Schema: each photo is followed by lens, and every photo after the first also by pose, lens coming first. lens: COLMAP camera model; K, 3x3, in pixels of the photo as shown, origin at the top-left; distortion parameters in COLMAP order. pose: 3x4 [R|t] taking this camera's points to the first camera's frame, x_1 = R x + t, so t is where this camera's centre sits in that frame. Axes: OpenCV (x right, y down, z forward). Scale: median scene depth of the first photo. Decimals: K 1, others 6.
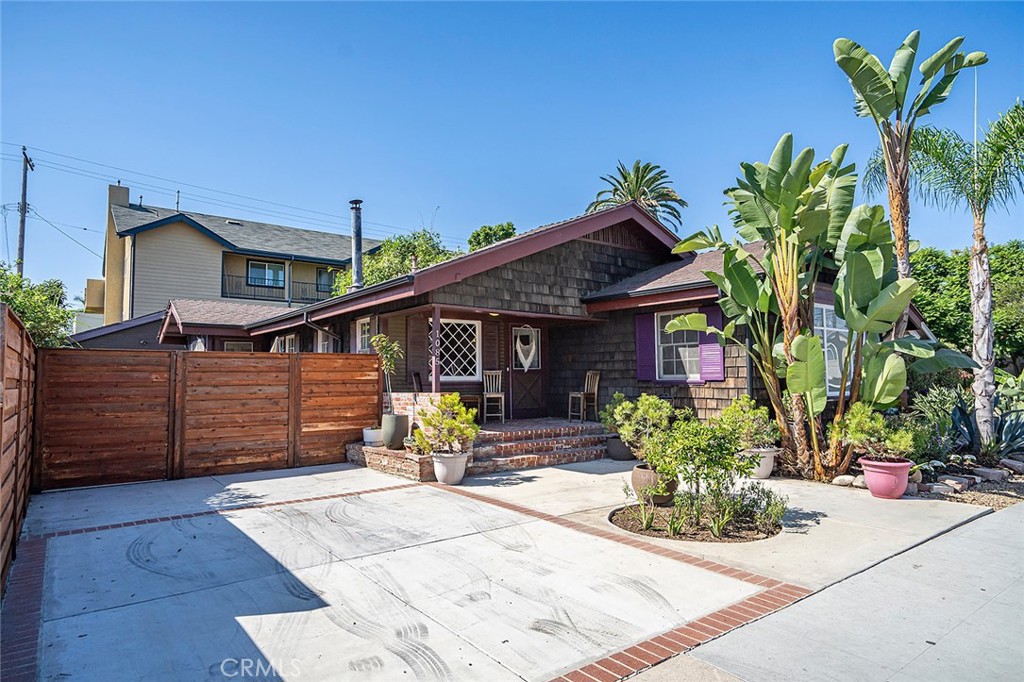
lens RADIAL K [[577.1, 0, 518.6], [0, 577.1, 339.6], [0, 0, 1]] dist [0.005332, 0.001488]
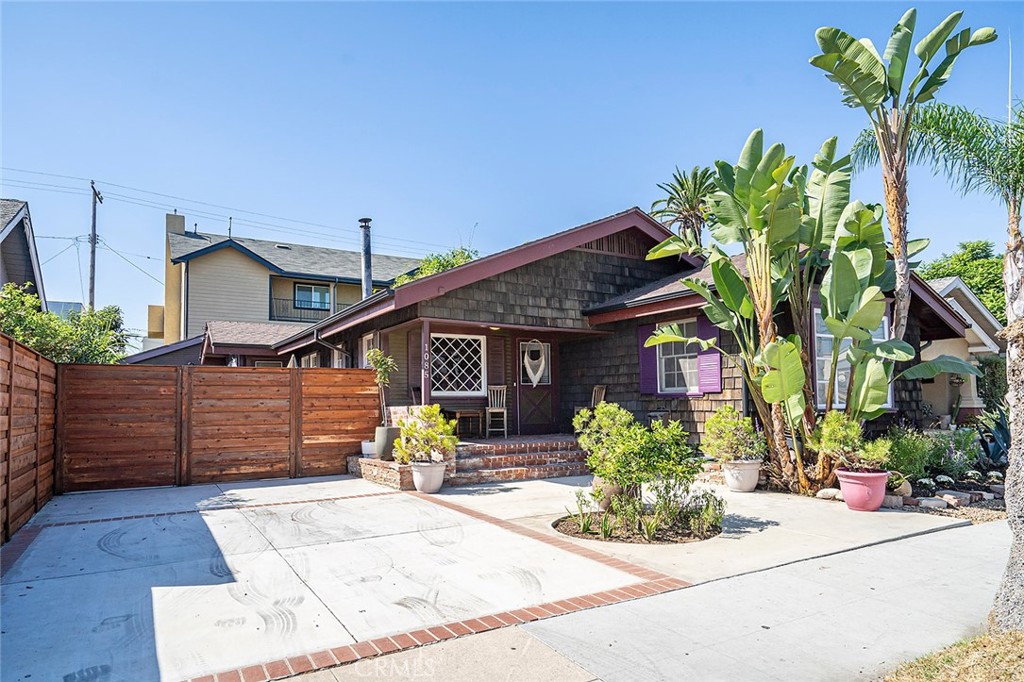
lens RADIAL K [[603.4, 0, 514.8], [0, 603.4, 369.9], [0, 0, 1]] dist [0.008867, -0.001645]
pose [[0.993073, -0.009213, -0.117137, 0.140499], [0.010804, 0.999858, 0.012955, 0.018221], [0.117001, -0.014131, 0.993031, -0.035083]]
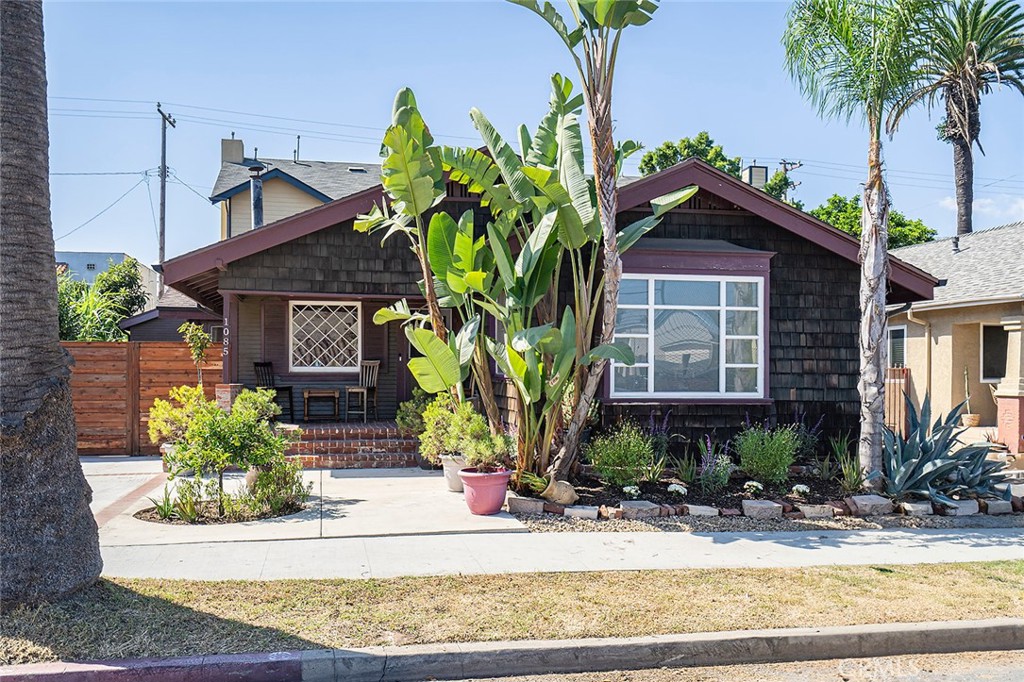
lens RADIAL K [[913.5, 0, 508.2], [0, 913.5, 346.0], [0, 0, 1]] dist [0.016172, -0.006547]
pose [[0.898316, -0.000746, -0.439348, 0.947582], [0.019031, 0.999126, 0.037215, -0.017177], [0.438937, -0.041792, 0.897546, -0.140543]]
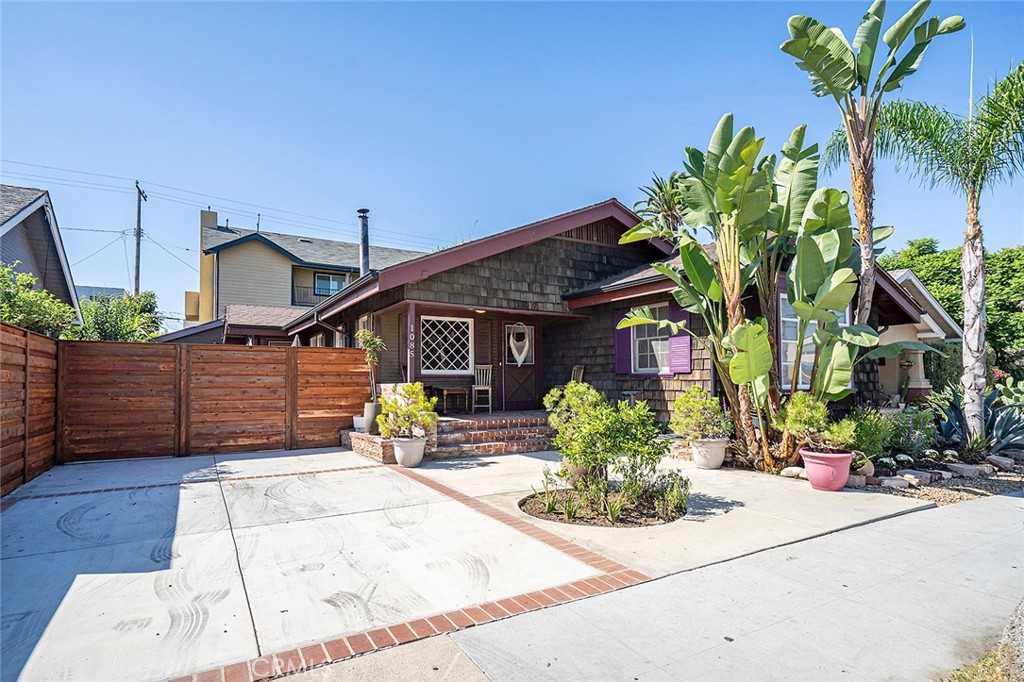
lens RADIAL K [[524.6, 0, 512.3], [0, 524.6, 360.1], [0, 0, 1]] dist [0.004526, -0.002012]
pose [[0.992539, 0.000302, -0.121927, 0.166292], [0.003233, 0.999580, 0.028793, 0.022613], [0.121885, -0.028972, 0.992121, 0.056322]]
